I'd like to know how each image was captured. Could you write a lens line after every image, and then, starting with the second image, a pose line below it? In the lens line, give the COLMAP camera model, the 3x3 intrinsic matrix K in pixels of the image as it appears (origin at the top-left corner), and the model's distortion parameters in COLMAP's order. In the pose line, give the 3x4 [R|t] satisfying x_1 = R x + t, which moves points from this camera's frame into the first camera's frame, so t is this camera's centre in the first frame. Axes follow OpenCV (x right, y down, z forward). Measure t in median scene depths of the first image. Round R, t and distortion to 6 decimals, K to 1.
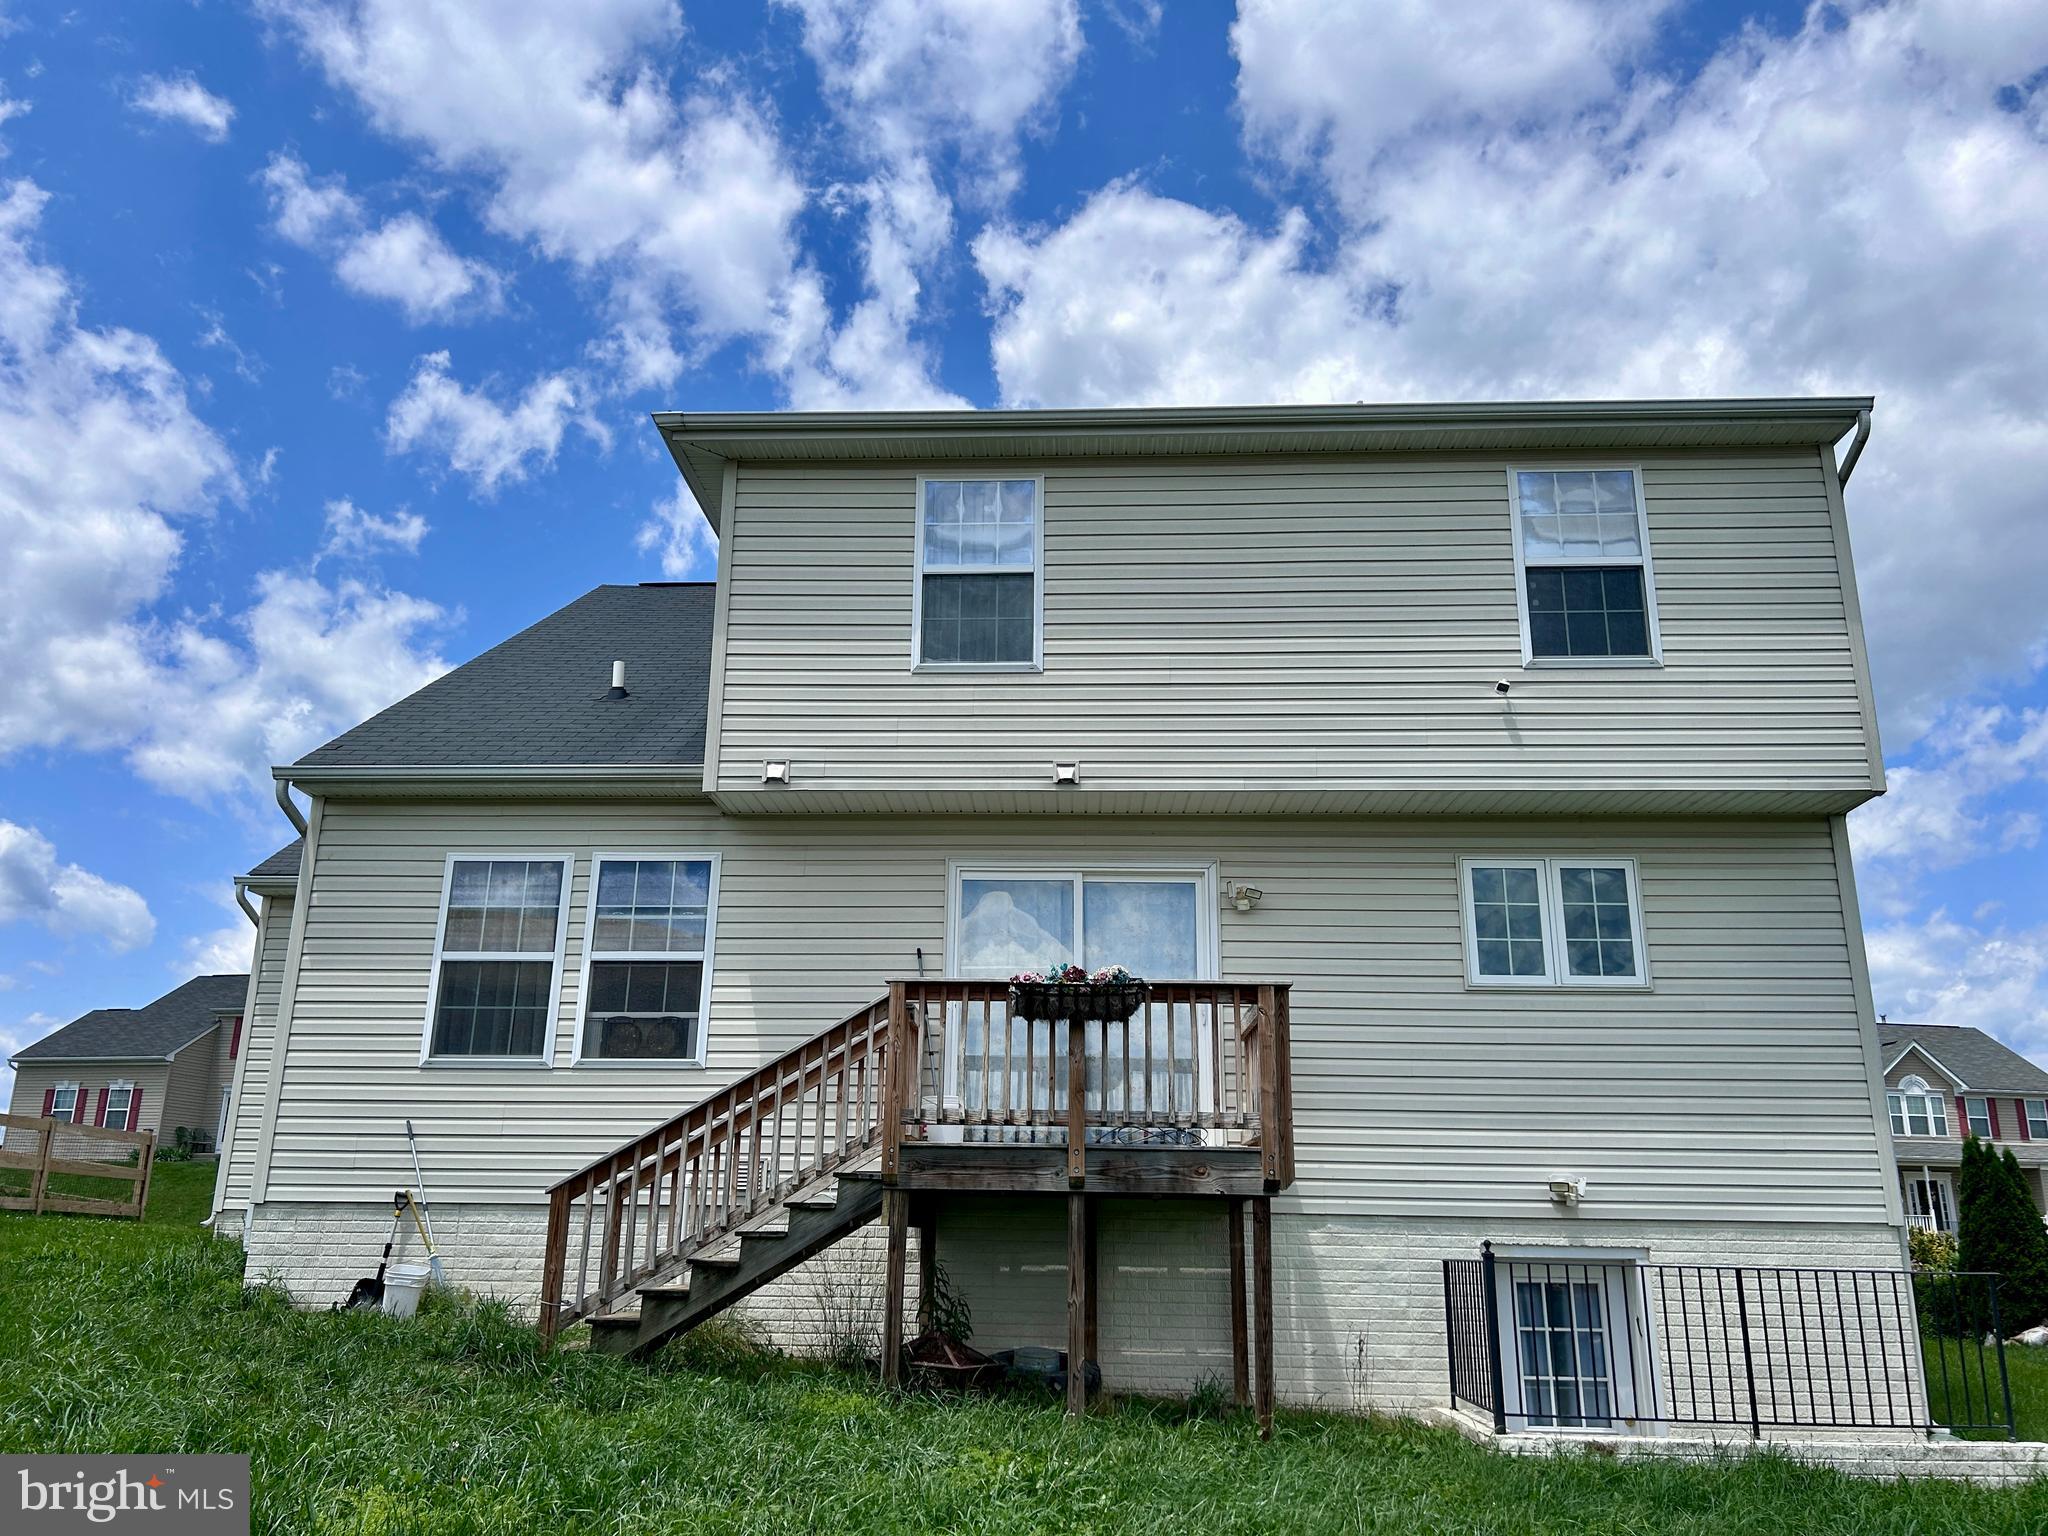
lens RADIAL K [[1467.1, 0, 1022.5], [0, 1467.1, 801.5], [0, 0, 1]] dist [-0.016091, -0.003960]
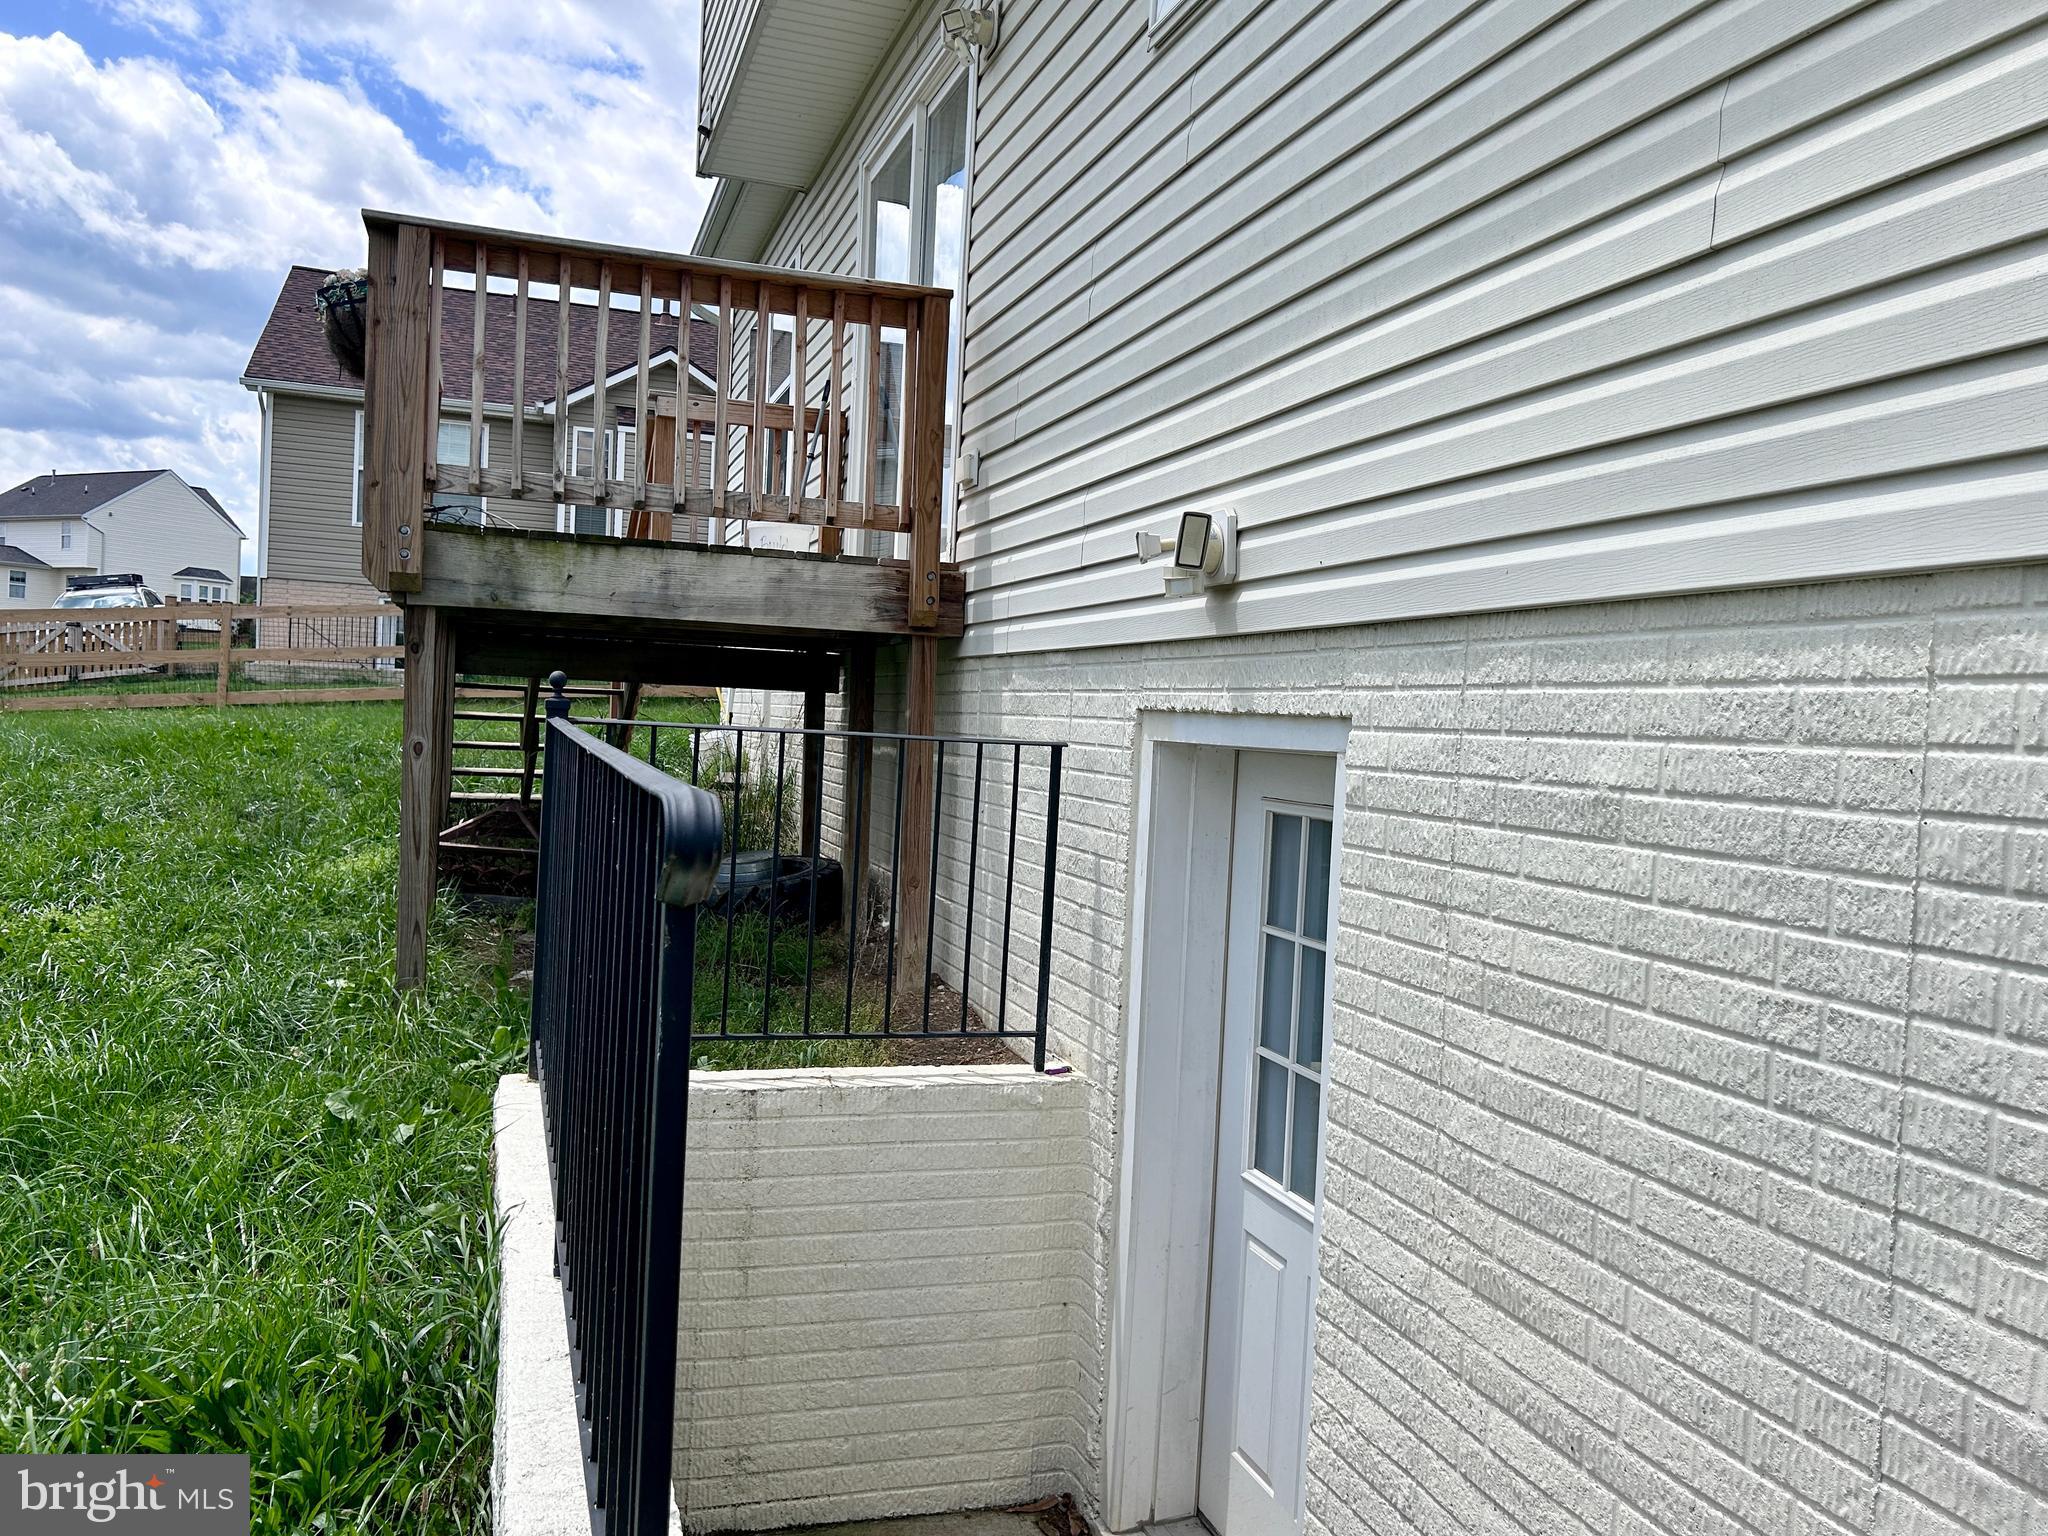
lens RADIAL K [[1542.2, 0, 1024.0], [0, 1542.2, 768.0], [0, 0, 1]] dist [0.099767, -0.184824]
pose [[0.374430, 0.026585, -0.926874, 0.661905], [0.224963, 0.967120, 0.118617, 0.251250], [0.899552, -0.252926, 0.356138, 0.786830]]
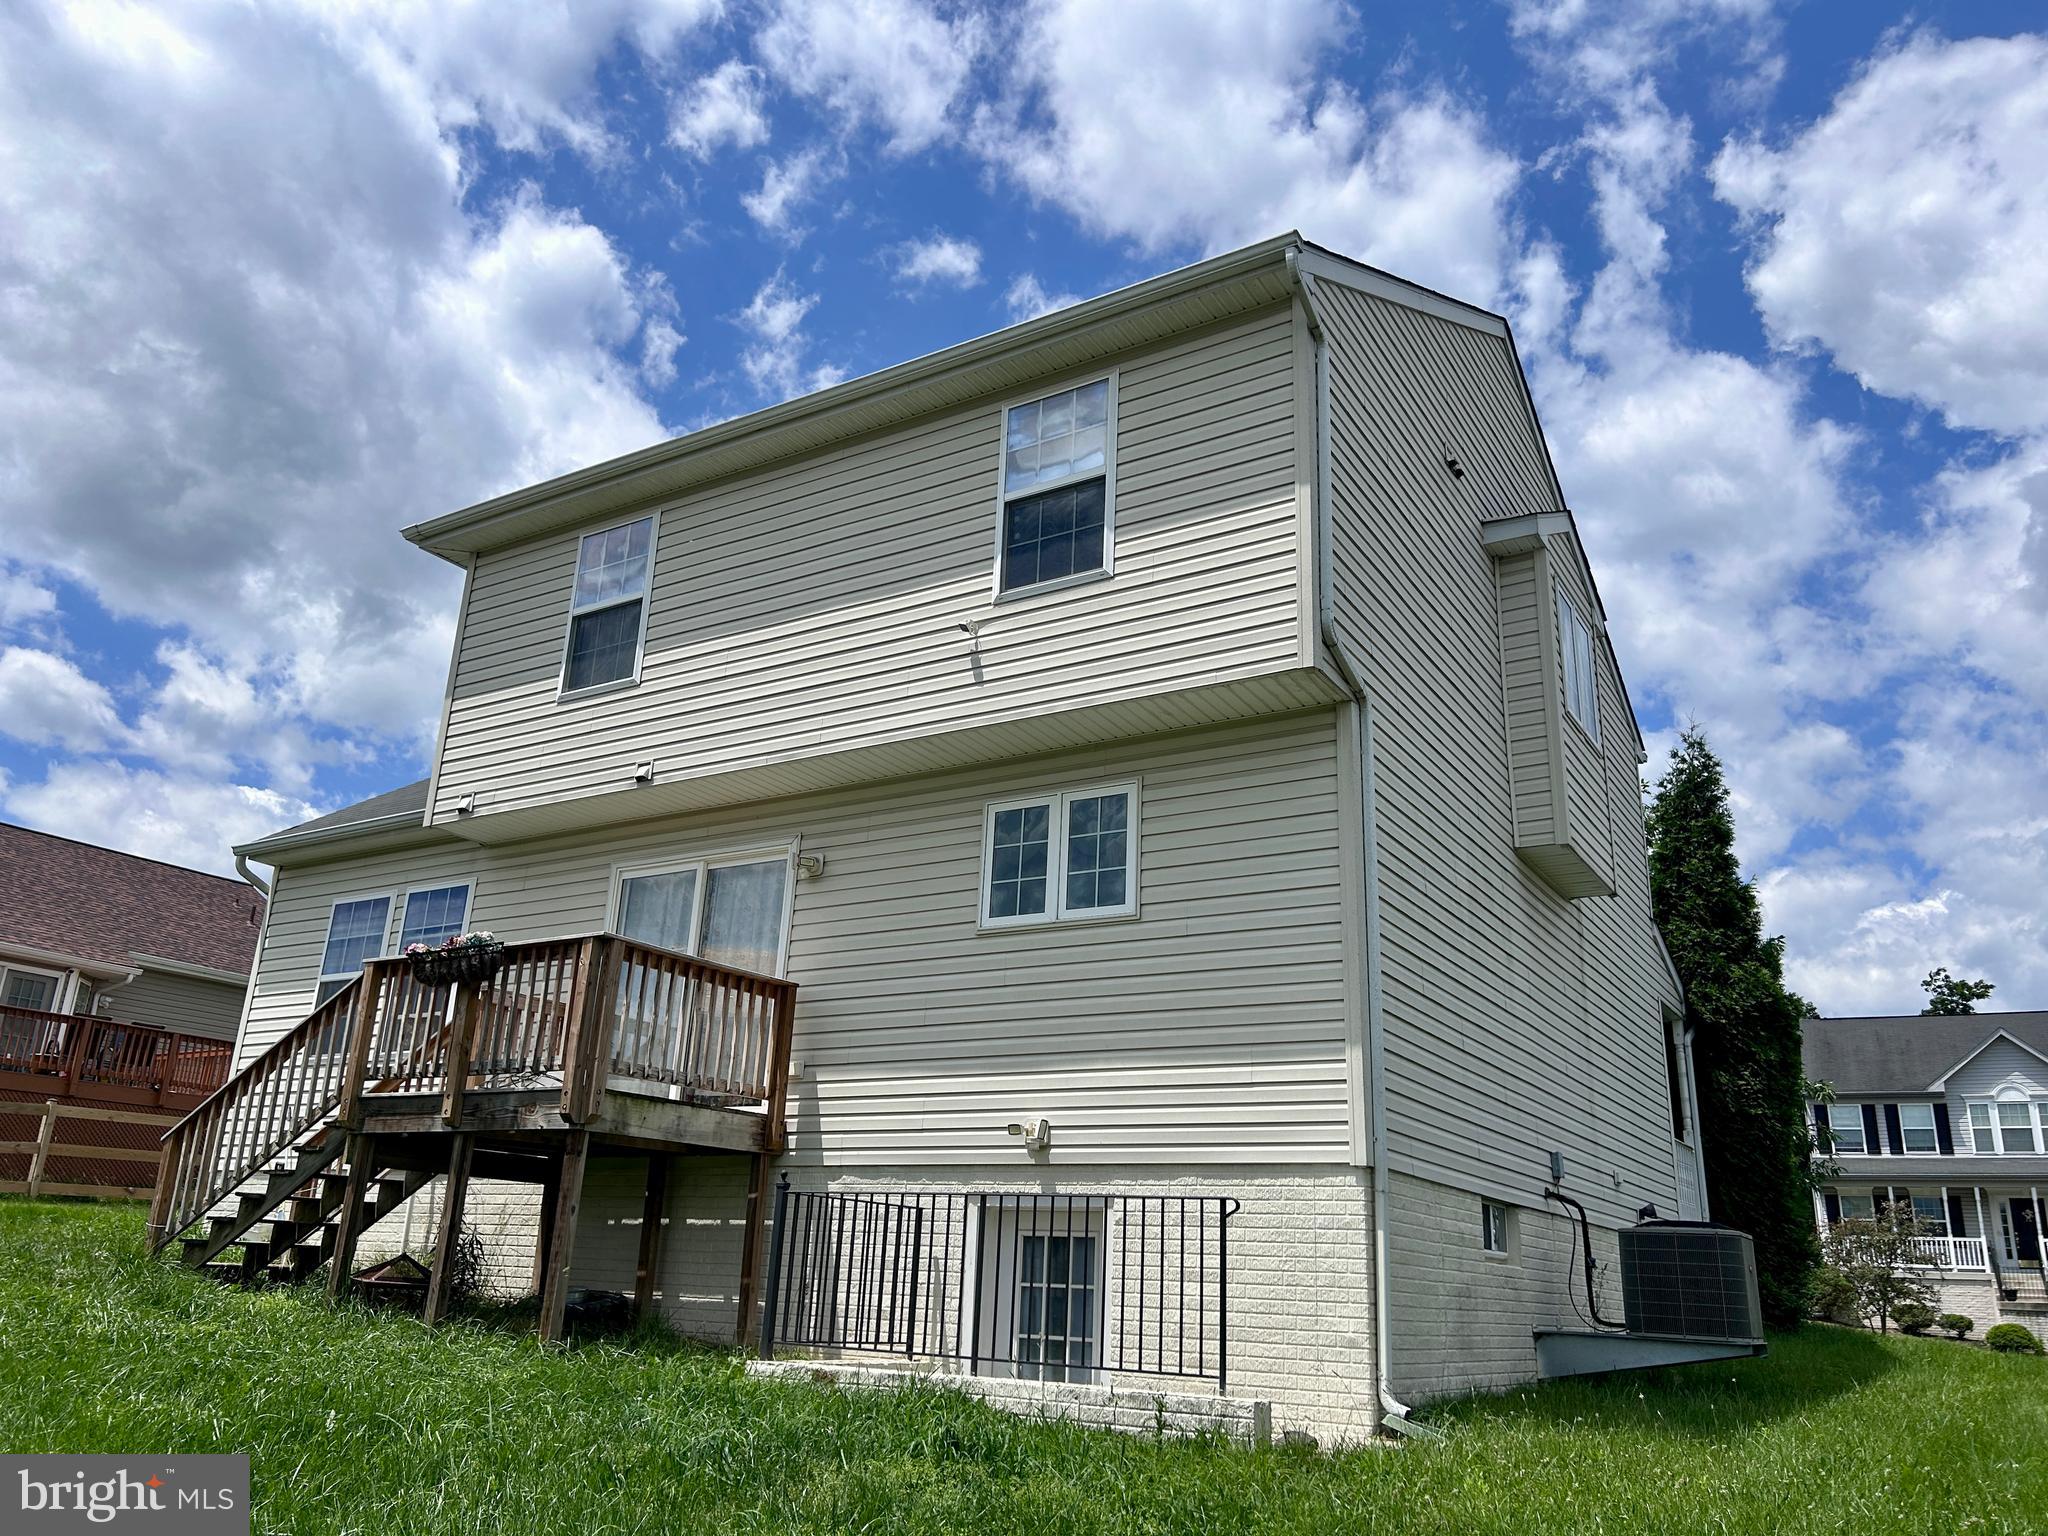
lens RADIAL K [[1542.2, 0, 1024.0], [0, 1542.2, 768.0], [0, 0, 1]] dist [0.099767, -0.184824]
pose [[0.880998, -0.134425, -0.453622, 0.822567], [0.110882, 0.990748, -0.078248, 0.102387], [0.459944, 0.018637, 0.887752, 0.085688]]
